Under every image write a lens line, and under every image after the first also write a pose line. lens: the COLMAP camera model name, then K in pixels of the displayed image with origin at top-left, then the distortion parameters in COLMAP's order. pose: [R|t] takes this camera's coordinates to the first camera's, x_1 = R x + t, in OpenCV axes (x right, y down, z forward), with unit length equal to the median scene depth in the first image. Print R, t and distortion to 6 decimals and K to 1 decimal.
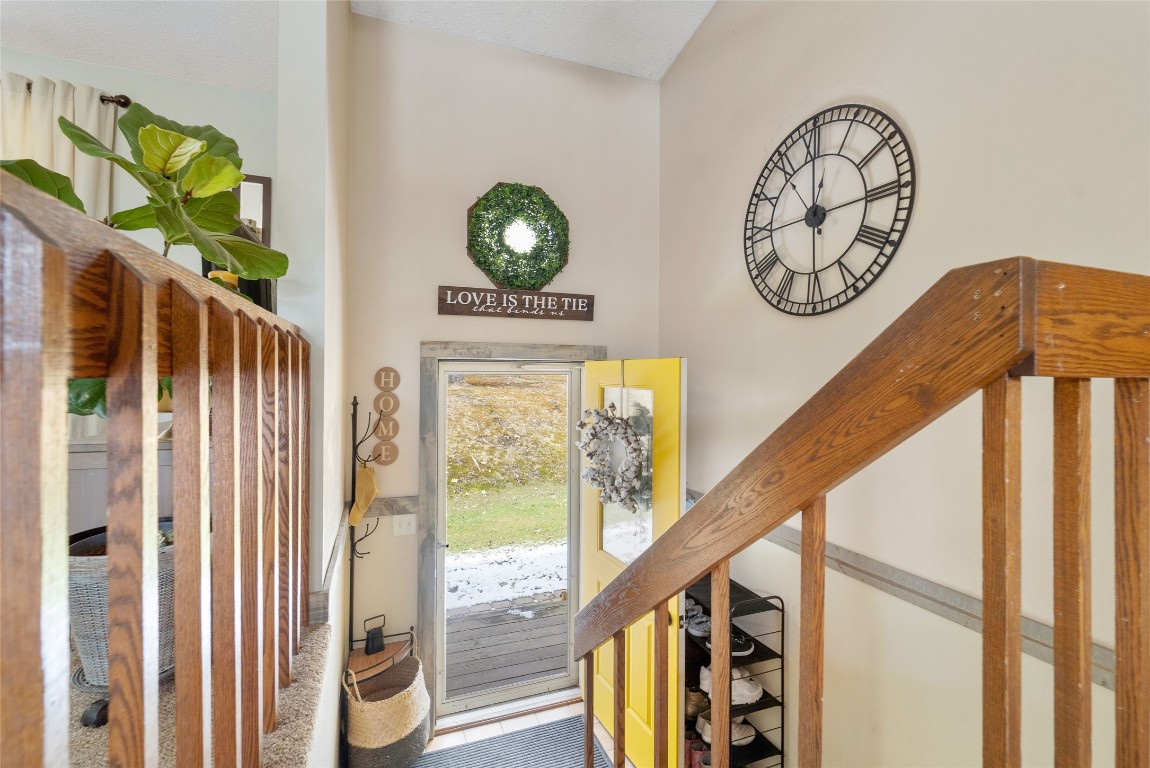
lens RADIAL K [[504.4, 0, 581.9], [0, 504.4, 371.7], [0, 0, 1]] dist [0.005237, -0.000293]
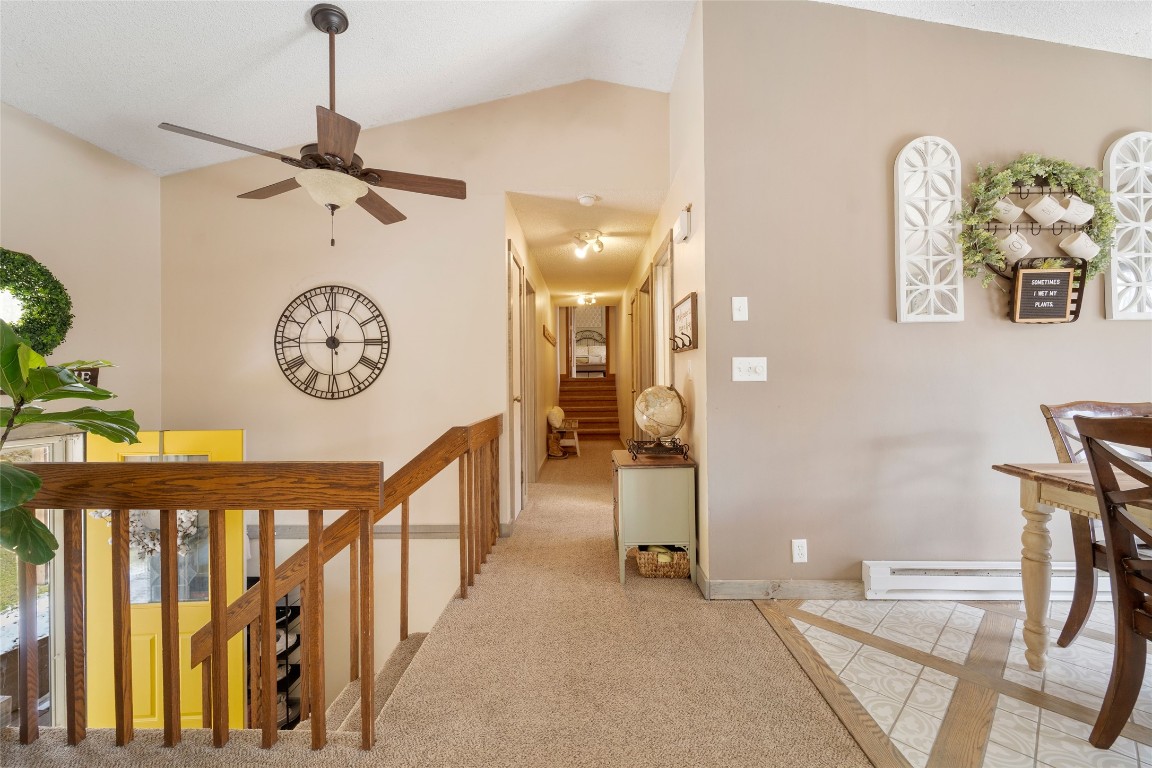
lens RADIAL K [[477.2, 0, 574.2], [0, 477.2, 380.7], [0, 0, 1]] dist [0.003909, -0.002113]
pose [[0.398751, -0.014159, 0.916950, -0.716465], [0.007722, 0.999897, 0.012082, -0.188190], [-0.917027, 0.002263, 0.398819, -0.422163]]
